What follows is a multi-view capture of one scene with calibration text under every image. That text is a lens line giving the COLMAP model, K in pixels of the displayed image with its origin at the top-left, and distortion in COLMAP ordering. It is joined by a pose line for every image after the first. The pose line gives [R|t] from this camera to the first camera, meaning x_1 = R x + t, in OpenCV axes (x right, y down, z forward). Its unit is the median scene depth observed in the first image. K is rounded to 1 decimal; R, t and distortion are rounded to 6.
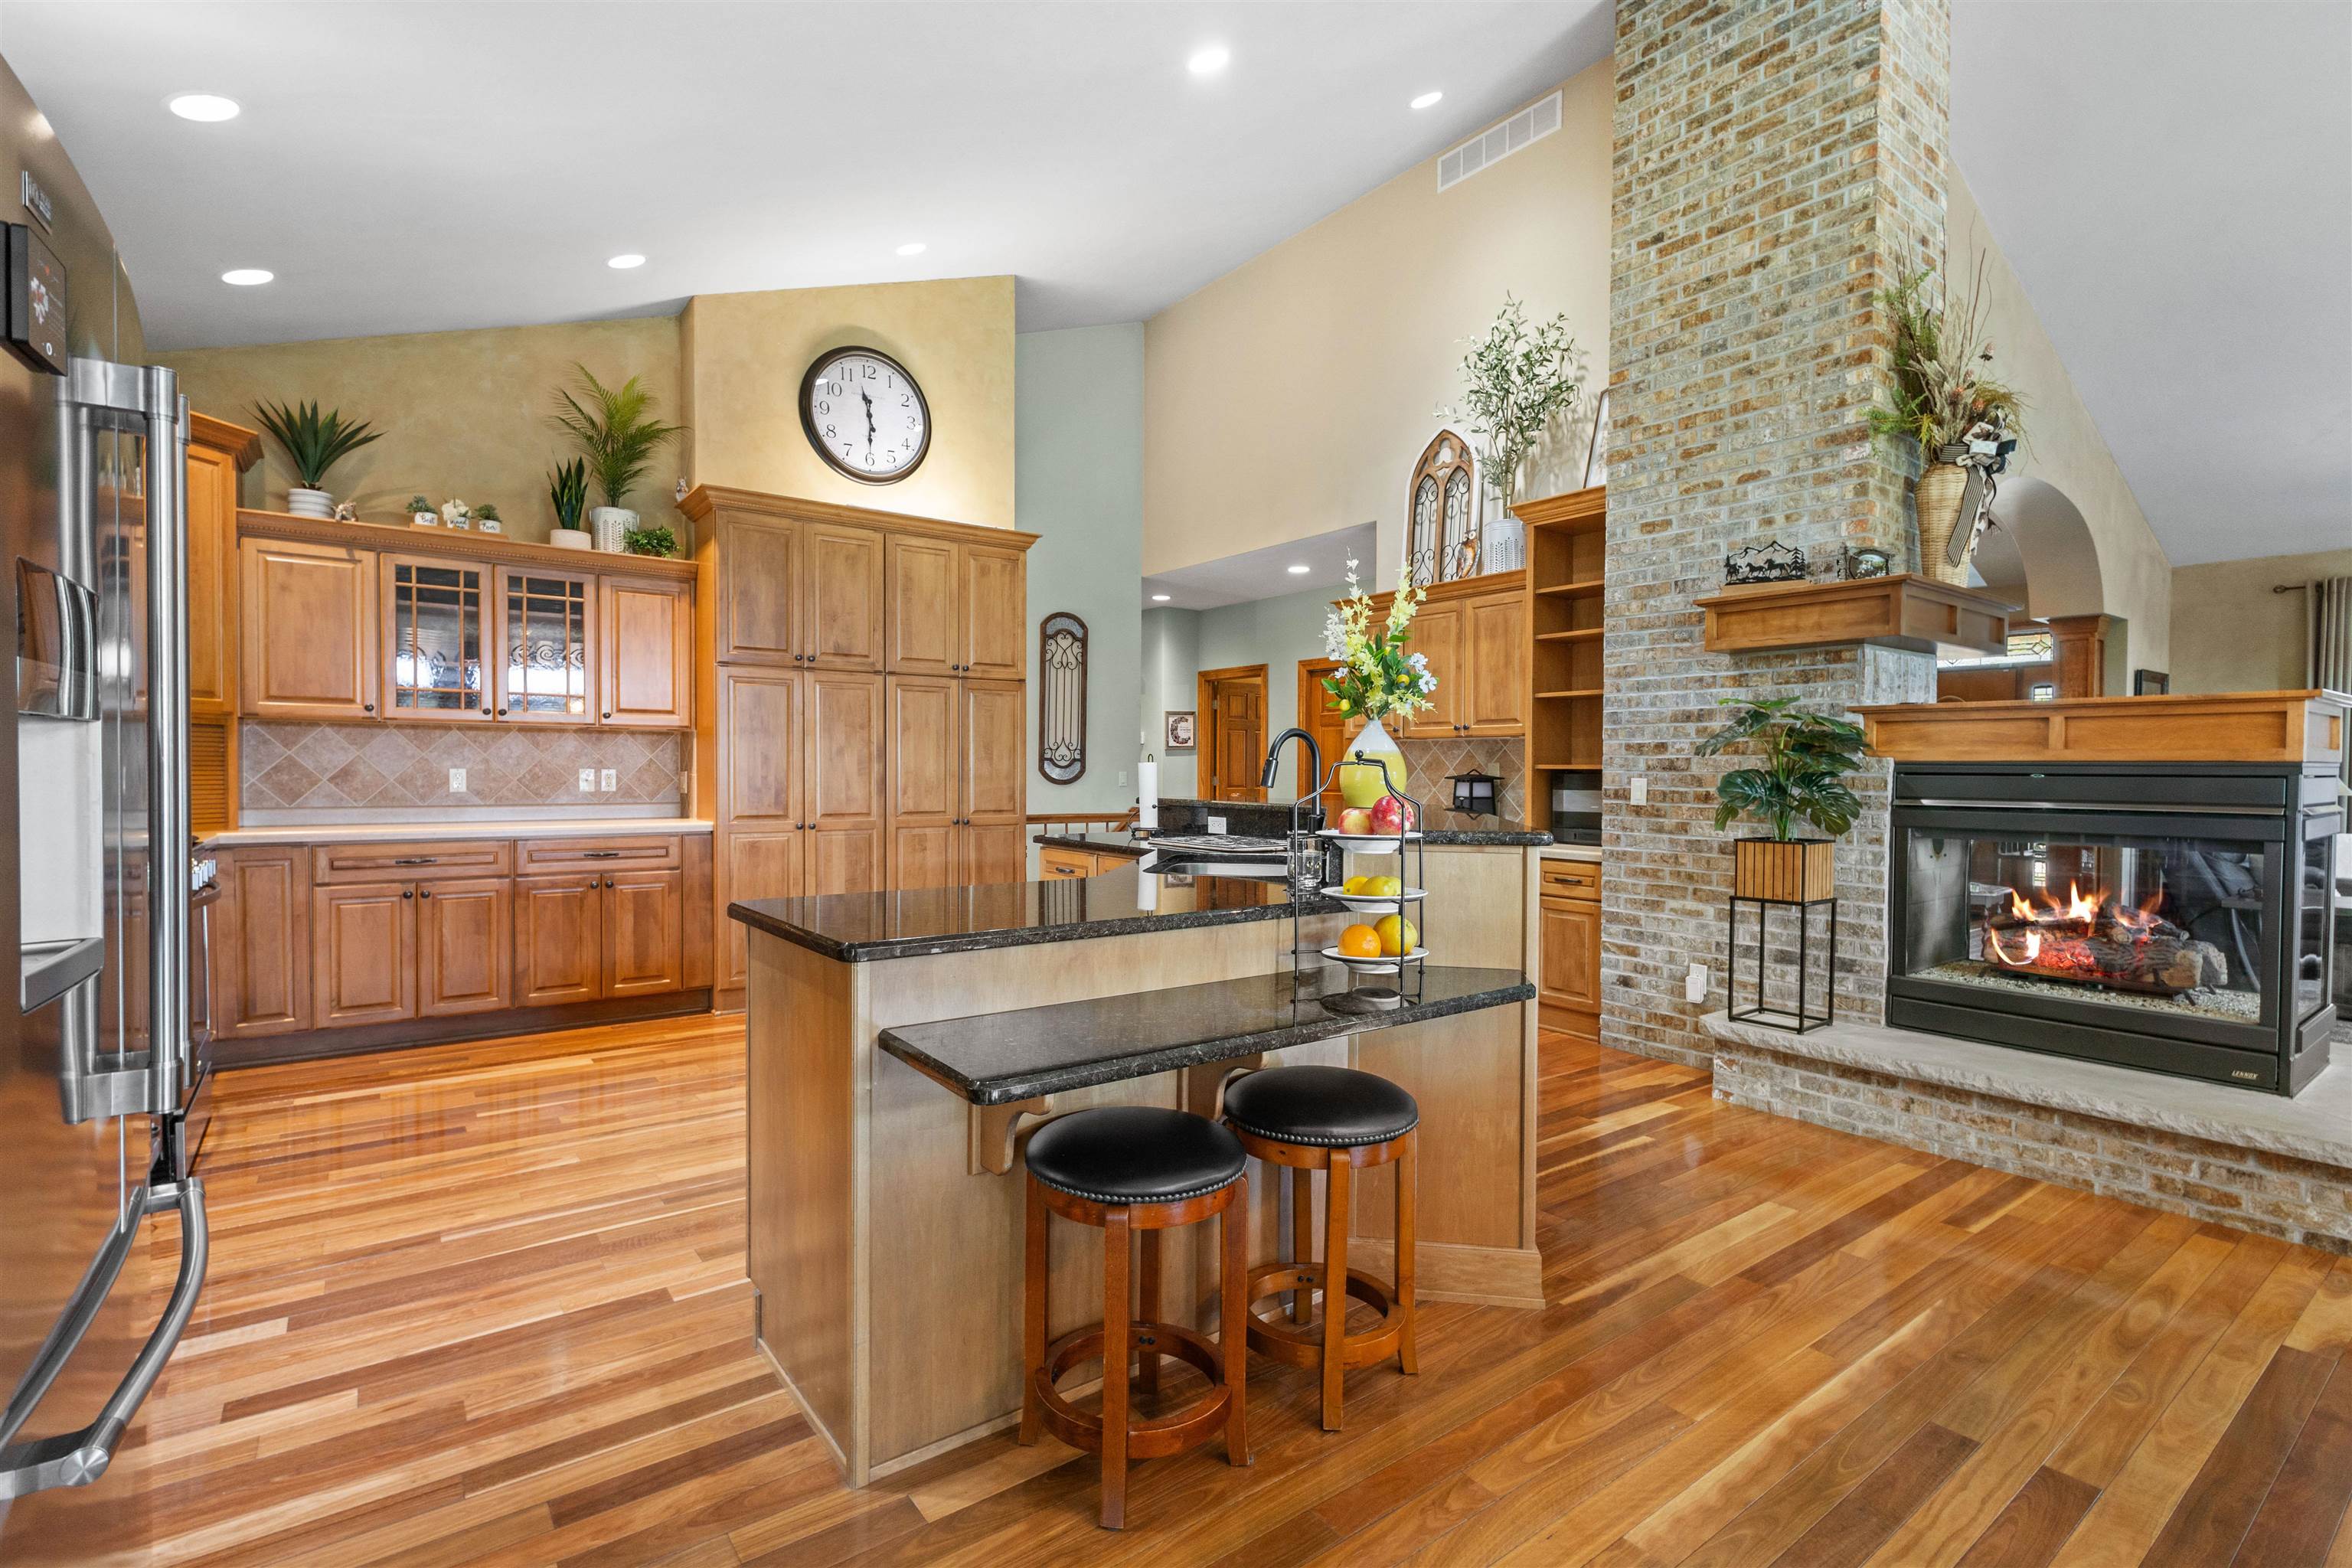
lens RADIAL K [[1092.0, 0, 1171.1], [0, 1092.0, 786.8], [0, 0, 1]] dist [0.008500, 0.000605]
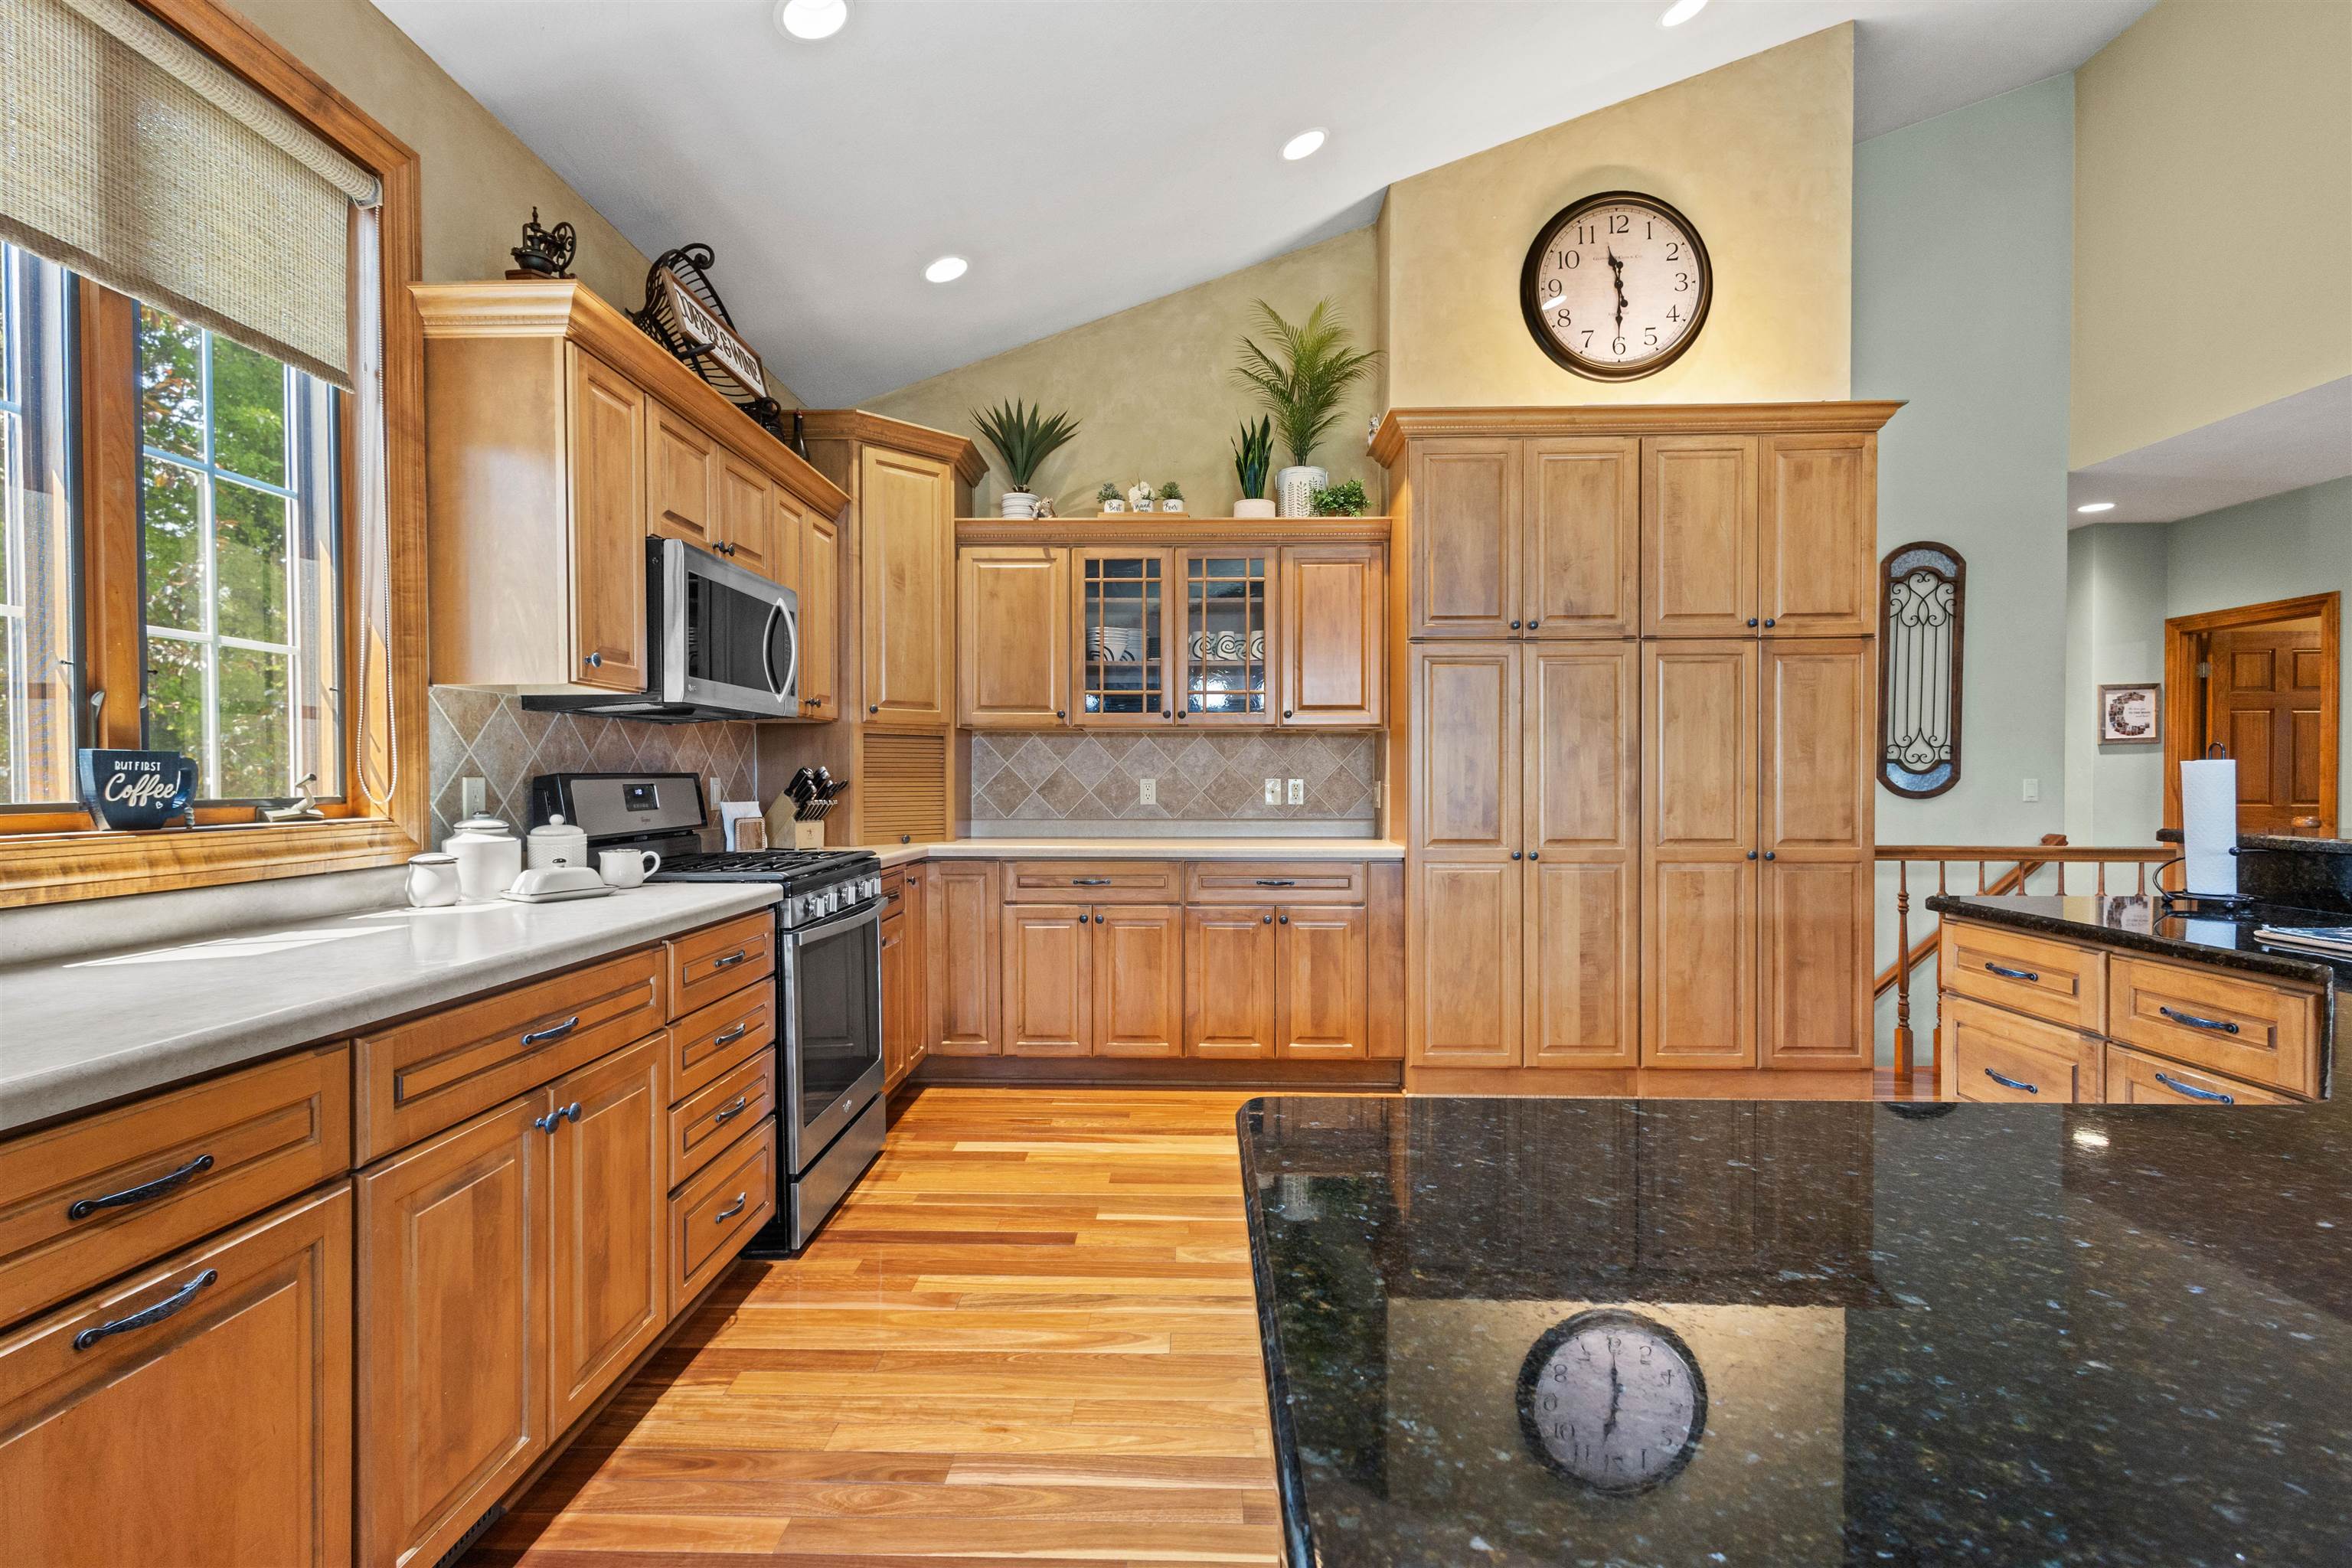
lens RADIAL K [[1092.0, 0, 1167.0], [0, 1092.0, 784.4], [0, 0, 1]] dist [0.008500, 0.000605]
pose [[0.787382, -0.000649, -0.616465, -0.073665], [-0.004963, 0.999960, -0.007391, -0.005041], [0.616445, 0.008879, 0.787348, 0.282393]]
